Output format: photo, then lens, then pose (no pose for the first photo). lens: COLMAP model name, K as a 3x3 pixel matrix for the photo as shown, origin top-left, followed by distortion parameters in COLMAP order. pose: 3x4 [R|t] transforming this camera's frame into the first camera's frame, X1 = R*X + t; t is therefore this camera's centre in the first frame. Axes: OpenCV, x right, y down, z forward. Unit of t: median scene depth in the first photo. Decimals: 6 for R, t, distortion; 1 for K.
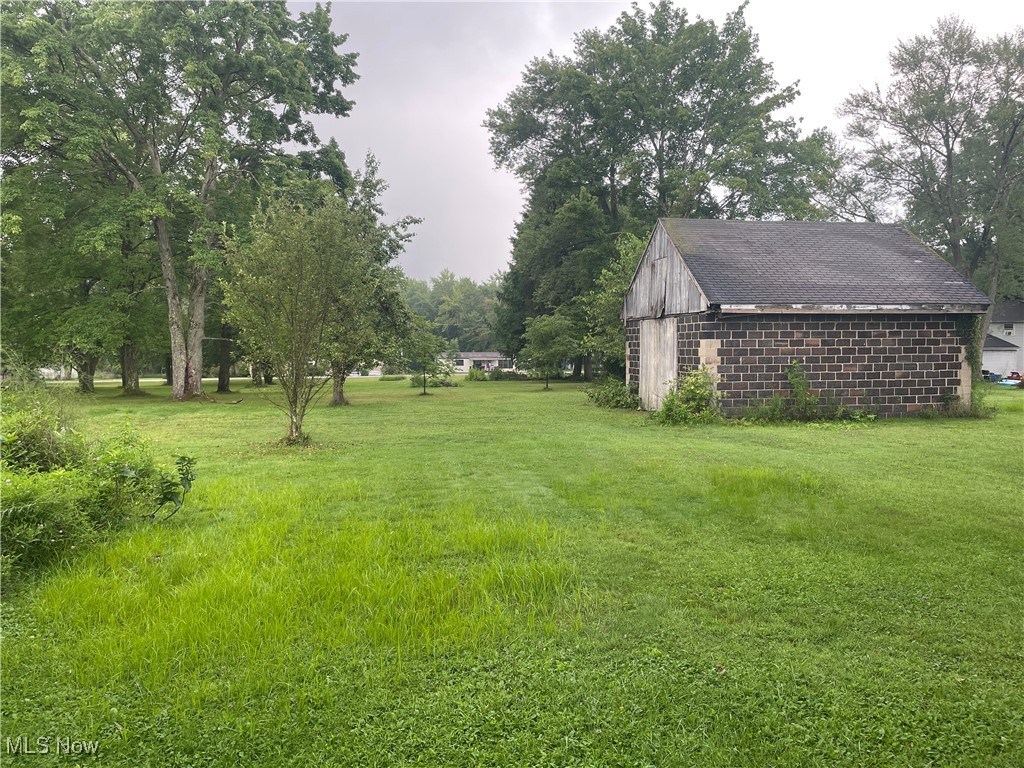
lens RADIAL K [[779.6, 0, 507.2], [0, 779.6, 371.5], [0, 0, 1]] dist [0.054982, -0.087500]
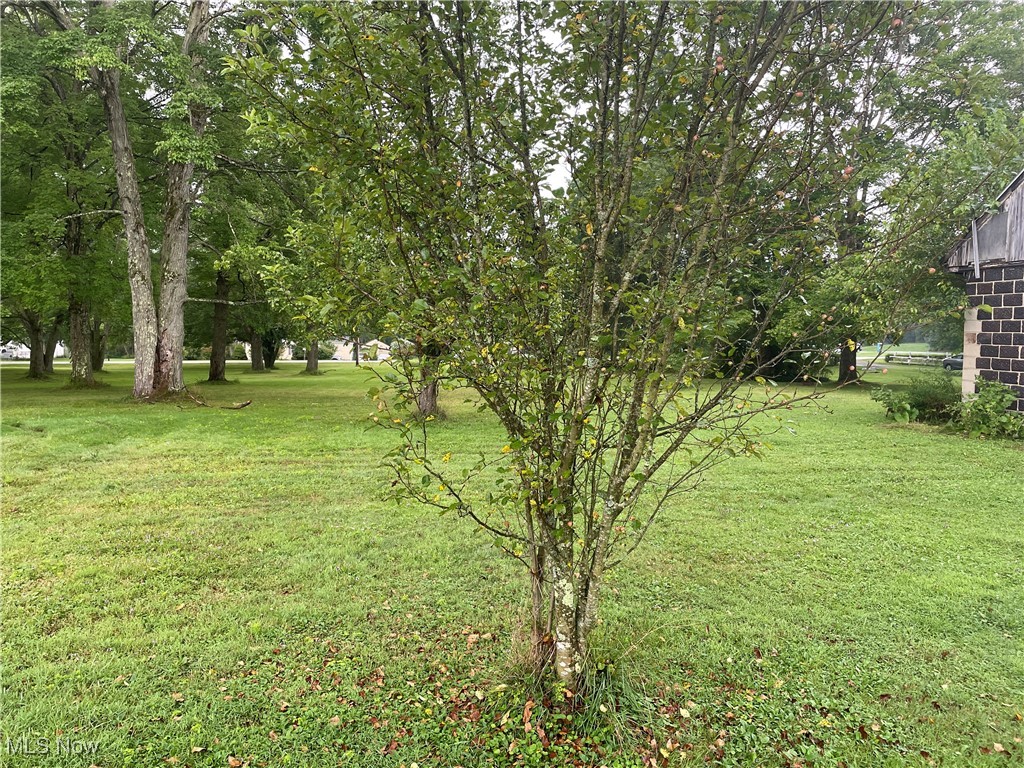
lens RADIAL K [[779.6, 0, 507.2], [0, 779.6, 371.5], [0, 0, 1]] dist [0.054982, -0.087500]
pose [[0.999885, 0.012494, 0.008639, -0.142466], [-0.012657, 0.999736, 0.019161, -0.000830], [-0.008397, -0.019268, 0.999779, 0.388267]]
